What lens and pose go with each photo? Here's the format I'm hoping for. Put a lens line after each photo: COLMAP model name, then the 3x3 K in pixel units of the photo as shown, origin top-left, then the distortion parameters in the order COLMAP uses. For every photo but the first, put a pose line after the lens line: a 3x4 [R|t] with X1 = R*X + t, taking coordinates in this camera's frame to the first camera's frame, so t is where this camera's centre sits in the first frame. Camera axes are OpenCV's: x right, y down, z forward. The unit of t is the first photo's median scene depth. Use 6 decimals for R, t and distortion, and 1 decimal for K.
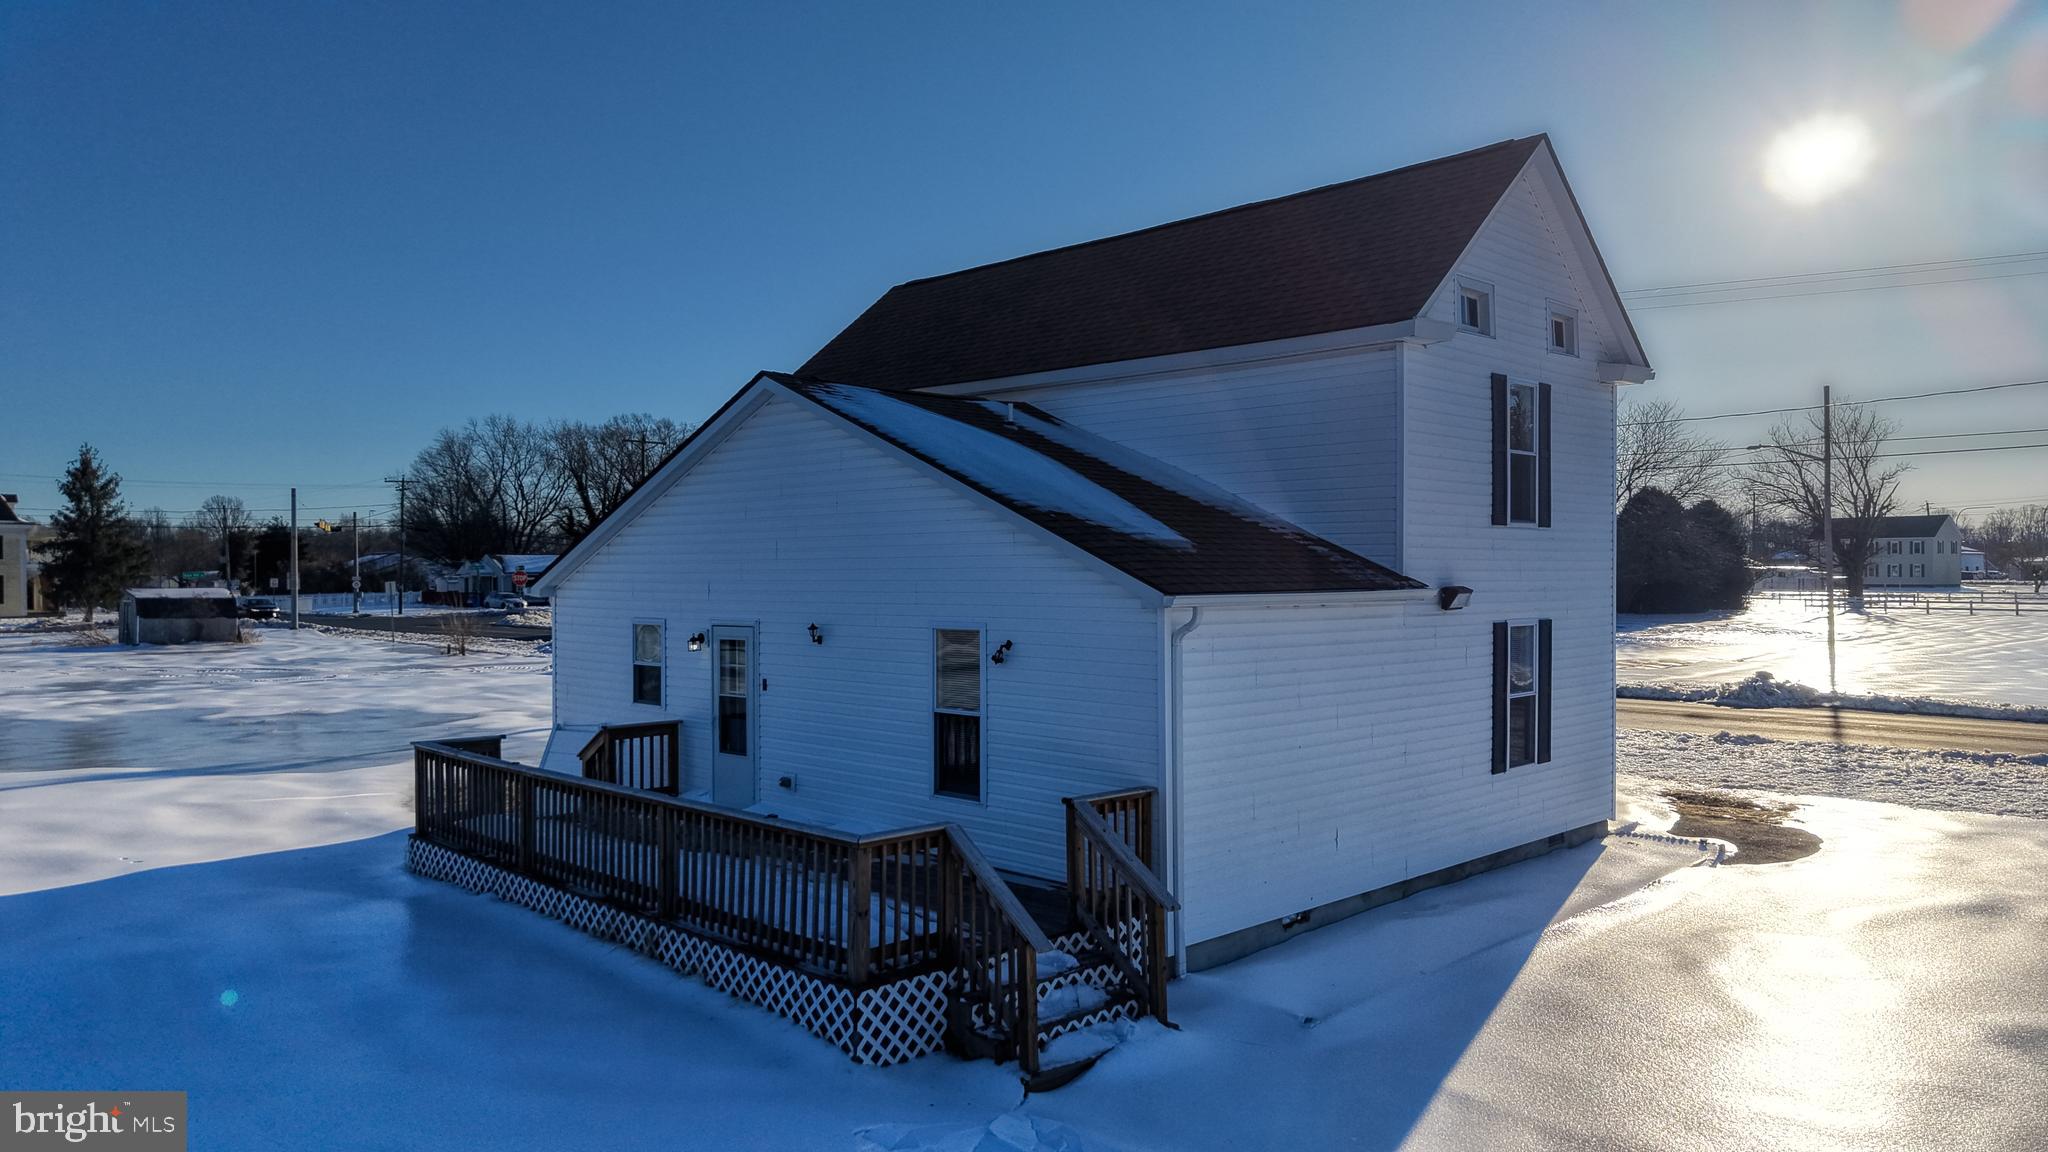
lens RADIAL K [[1381.2, 0, 1029.2], [0, 1381.2, 581.3], [0, 0, 1]] dist [0.031723, -0.036117]
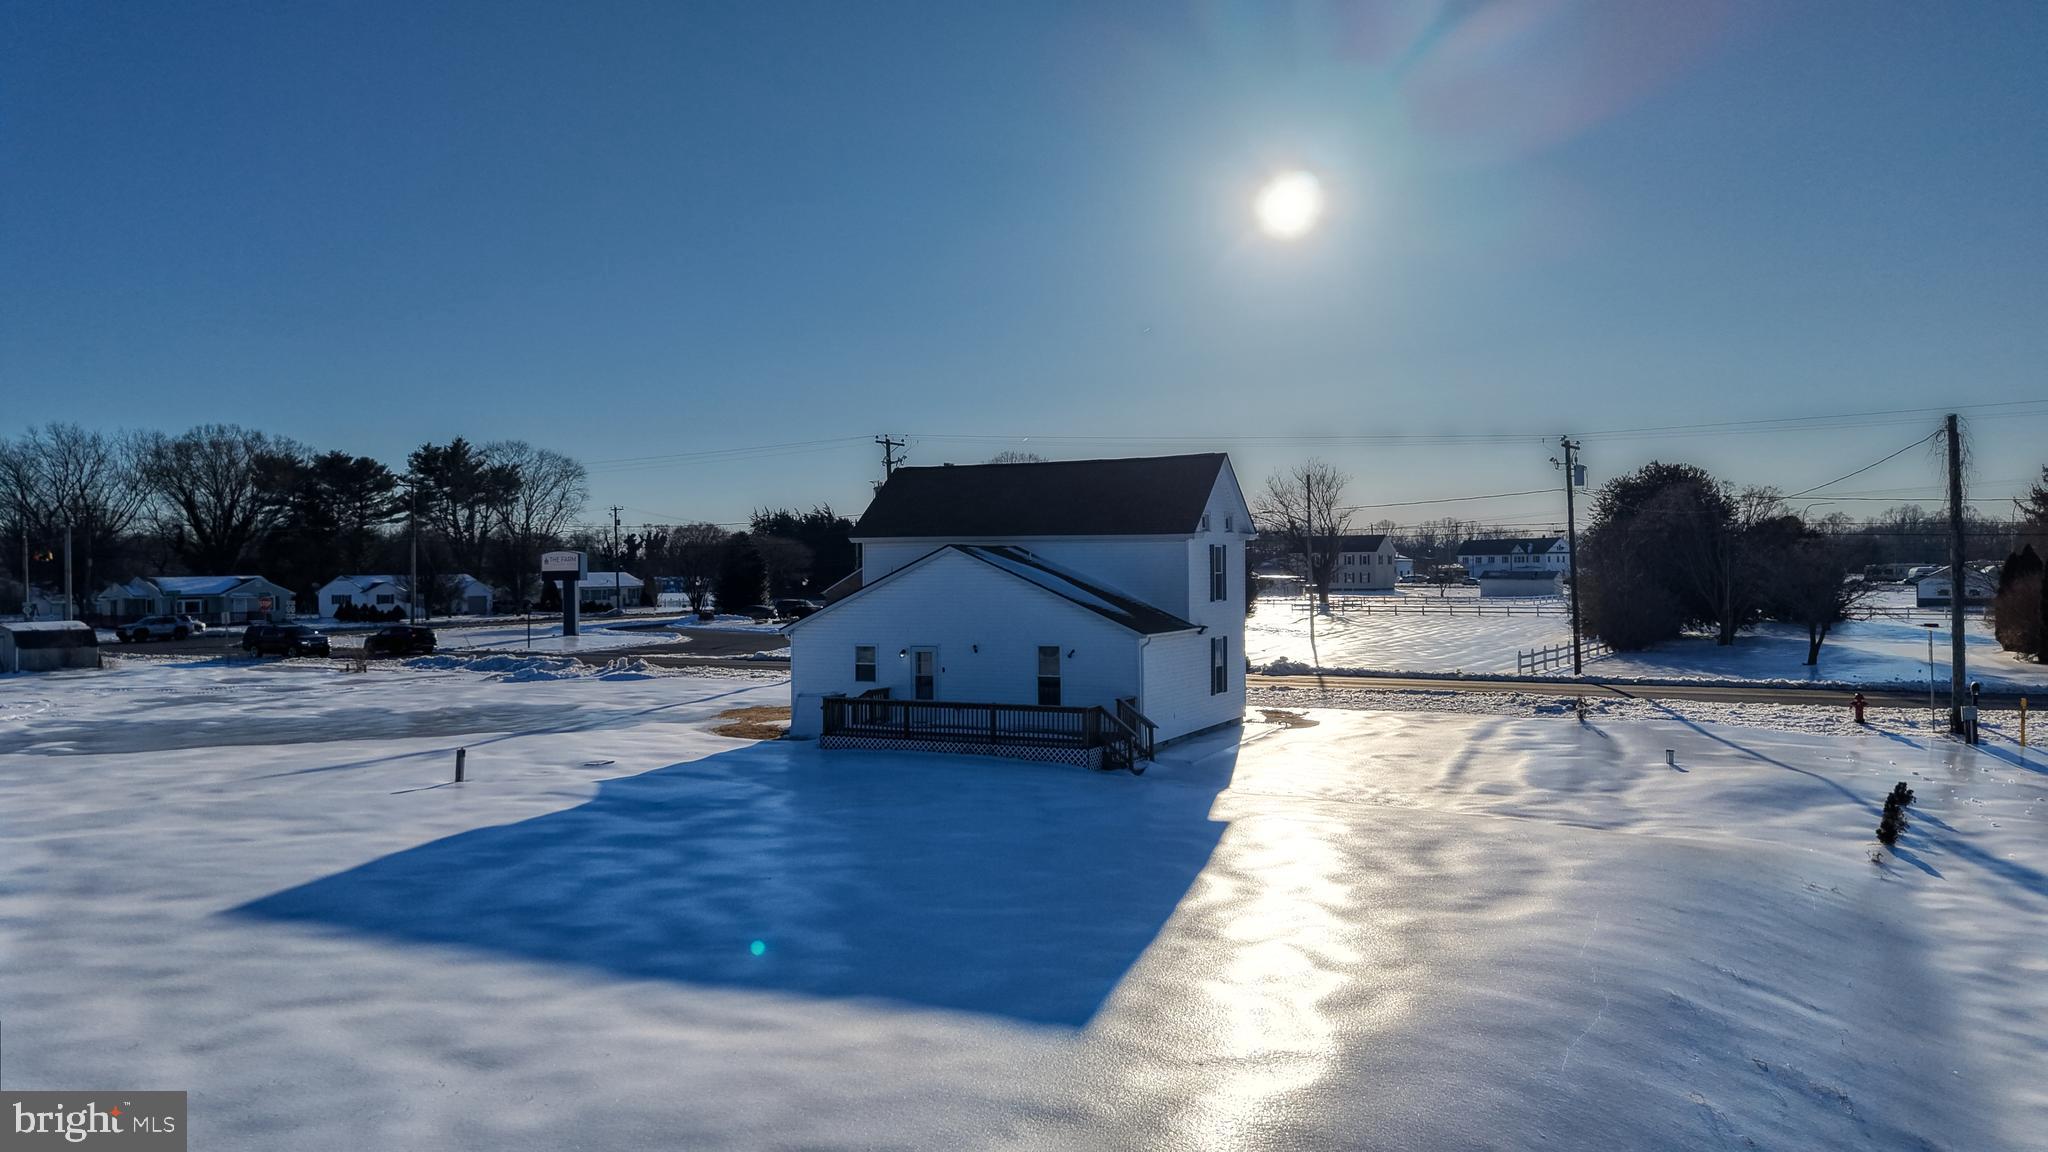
lens RADIAL K [[1381.2, 0, 1029.2], [0, 1381.2, 581.3], [0, 0, 1]] dist [0.031723, -0.036117]
pose [[0.946633, -0.008621, 0.322197, -0.741687], [0.009160, 0.999958, -0.000156, -0.072255], [-0.322183, 0.003099, 0.946672, -1.216170]]
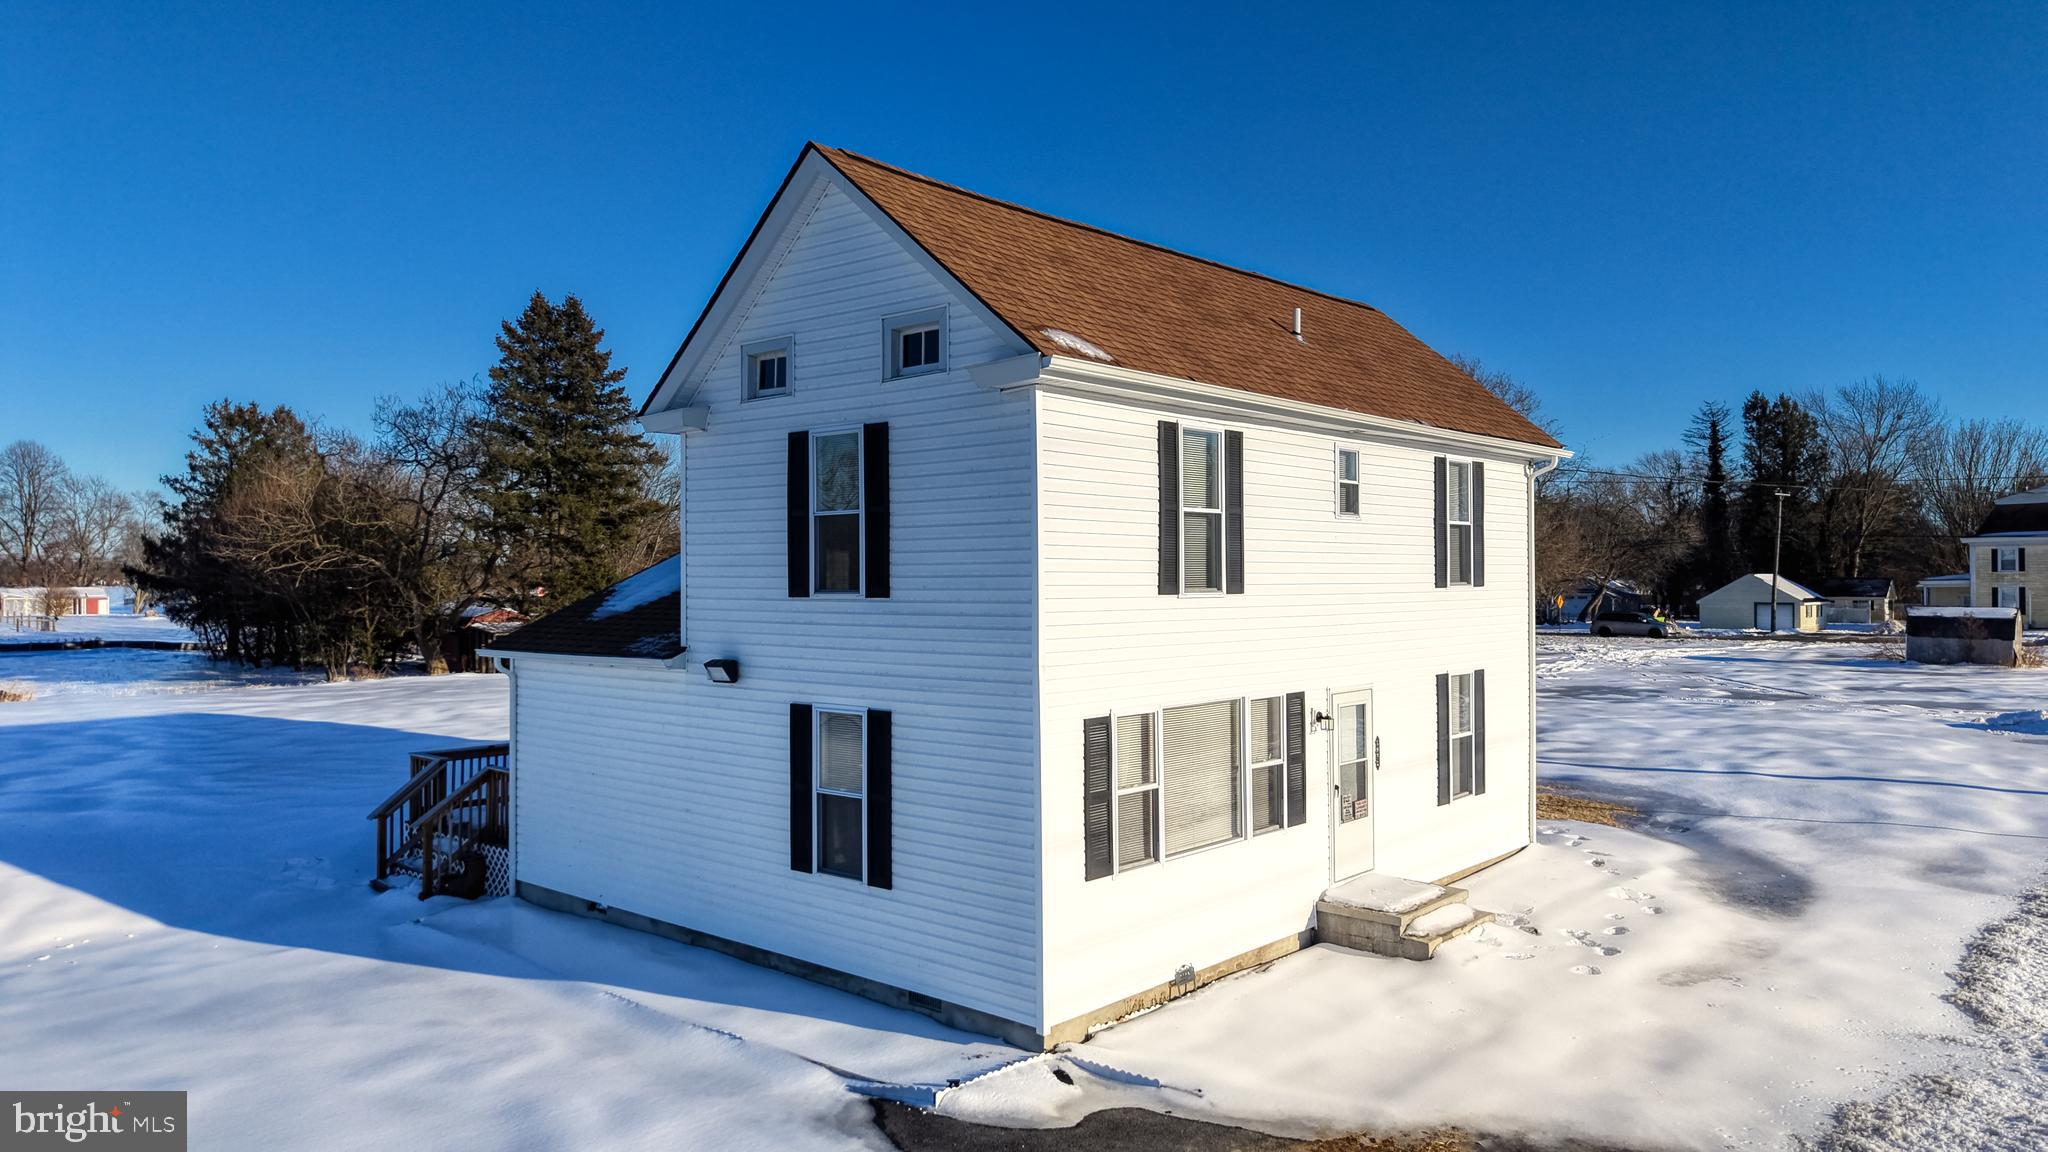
lens RADIAL K [[1381.2, 0, 1029.2], [0, 1381.2, 581.3], [0, 0, 1]] dist [0.031723, -0.036117]
pose [[0.062362, 0.002260, -0.998051, 1.107058], [-0.002184, 0.999995, 0.002128, -0.047151], [0.998051, 0.002047, 0.062367, 0.966200]]
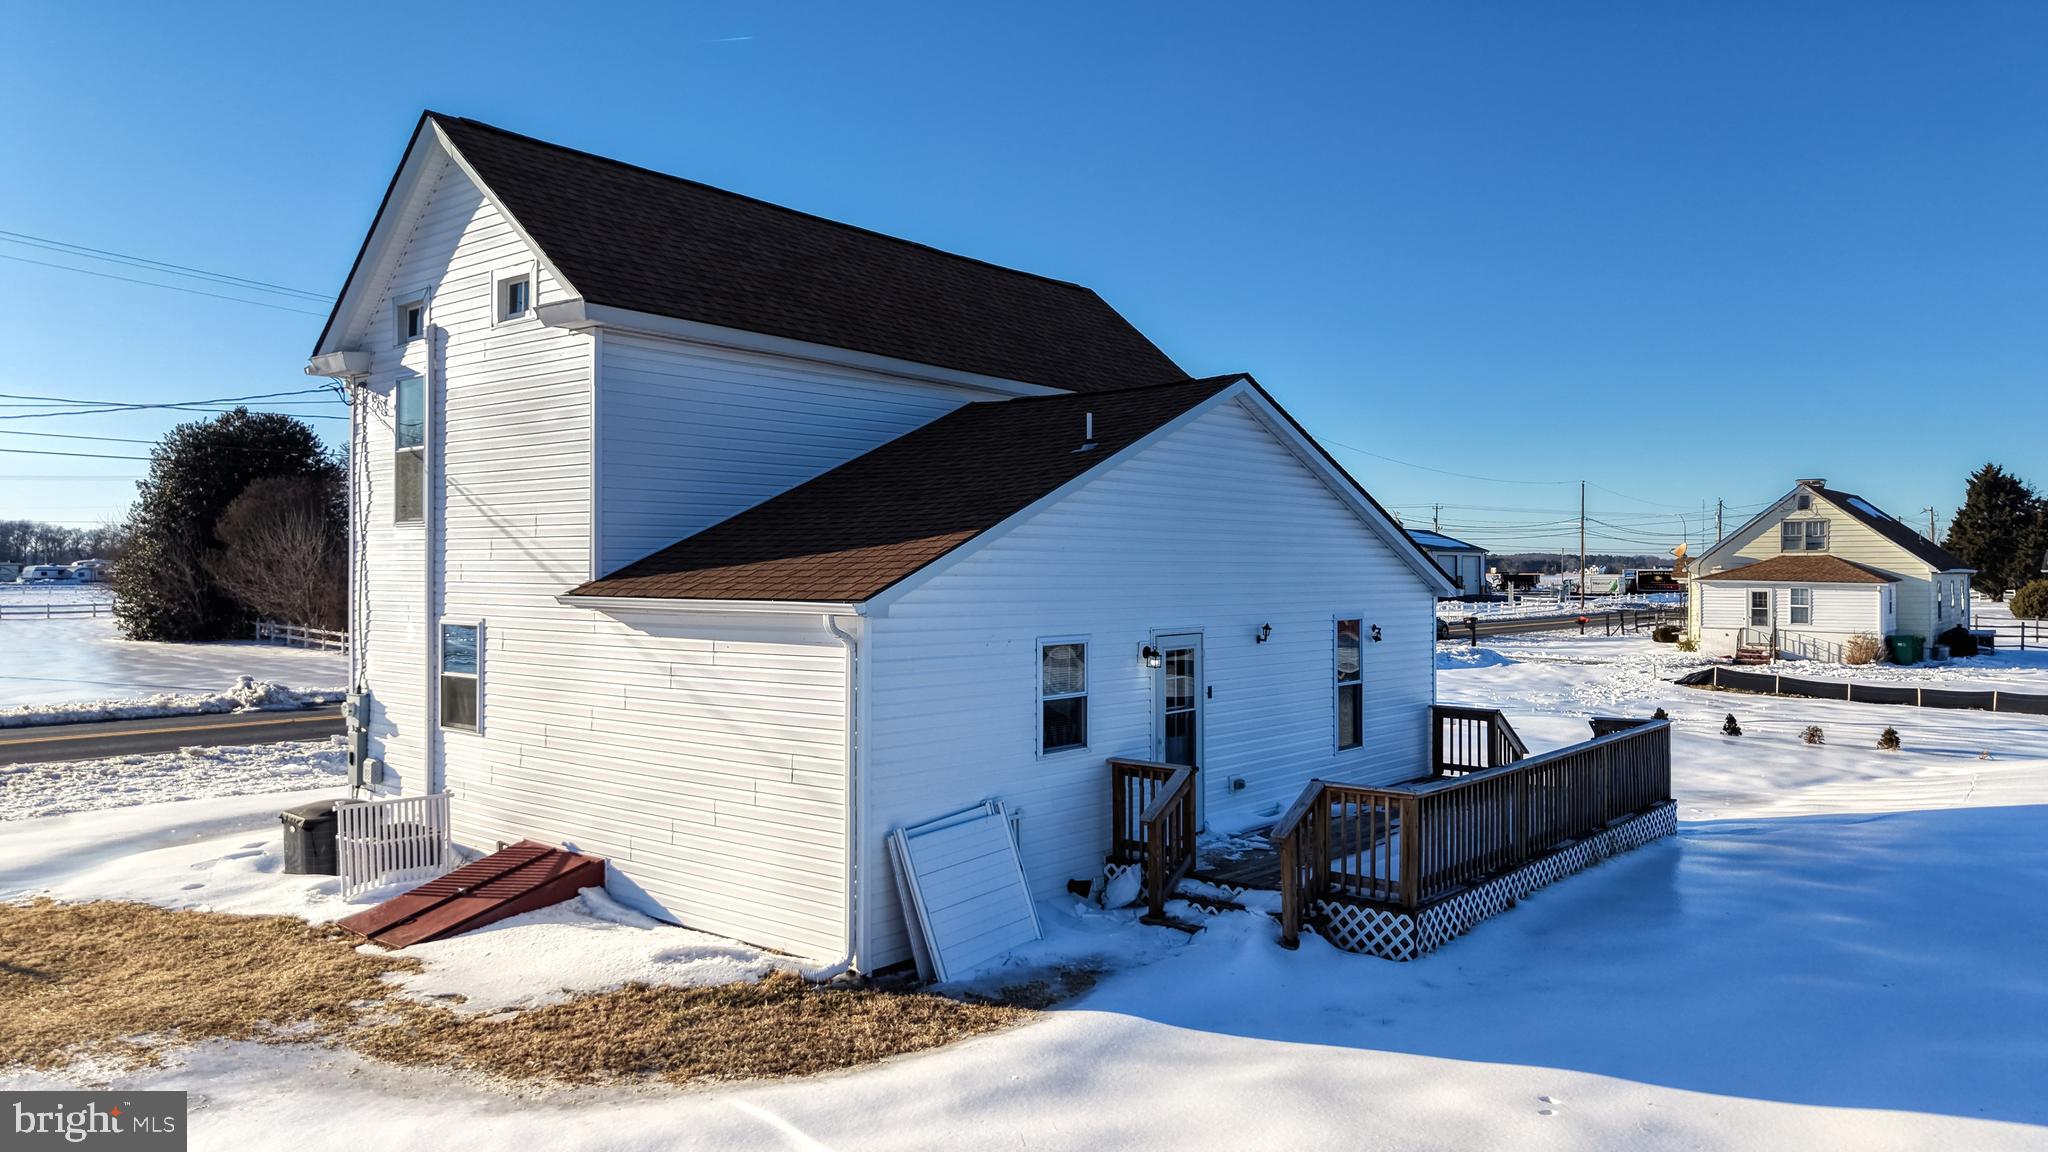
lens RADIAL K [[1379.4, 0, 1024.0], [0, 1379.4, 576.0], [0, 0, 1]] dist [0.048317, -0.064736]
pose [[-0.096483, -0.000009, 0.995335, -1.011318], [0.004703, 0.999989, 0.000465, -0.006450], [-0.995324, 0.004726, -0.096482, 1.086120]]
